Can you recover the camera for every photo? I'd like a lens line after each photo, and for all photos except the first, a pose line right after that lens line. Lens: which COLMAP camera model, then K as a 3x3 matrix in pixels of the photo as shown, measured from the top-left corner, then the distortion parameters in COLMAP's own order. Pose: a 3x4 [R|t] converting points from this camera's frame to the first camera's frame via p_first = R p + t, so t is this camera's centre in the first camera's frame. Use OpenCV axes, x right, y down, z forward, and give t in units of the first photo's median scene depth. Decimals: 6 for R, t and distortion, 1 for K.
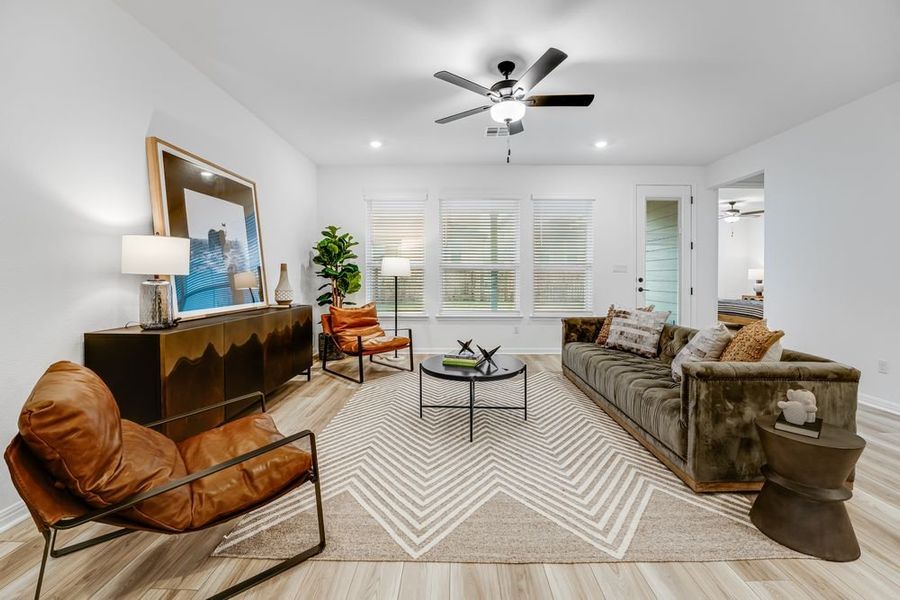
lens RADIAL K [[376.1, 0, 448.7], [0, 376.1, 279.4], [0, 0, 1]] dist [-0.032301, 0.006919]
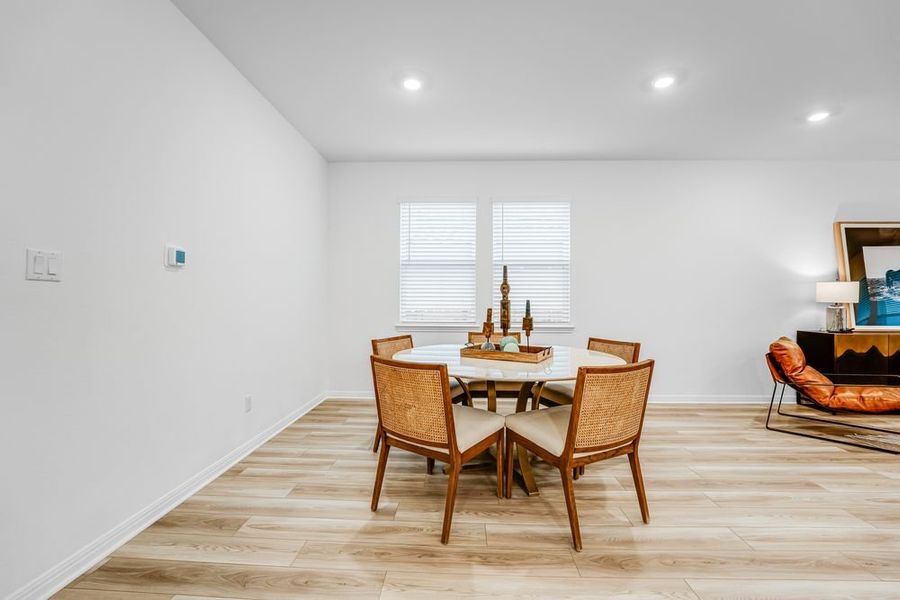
lens RADIAL K [[372.1, 0, 447.9], [0, 372.1, 298.1], [0, 0, 1]] dist [-0.017774, 0.000465]
pose [[-0.018532, -0.008313, -0.999794, 0.917509], [-0.009912, 0.999918, -0.008130, -0.001645], [0.999779, 0.009759, -0.018613, -0.772788]]
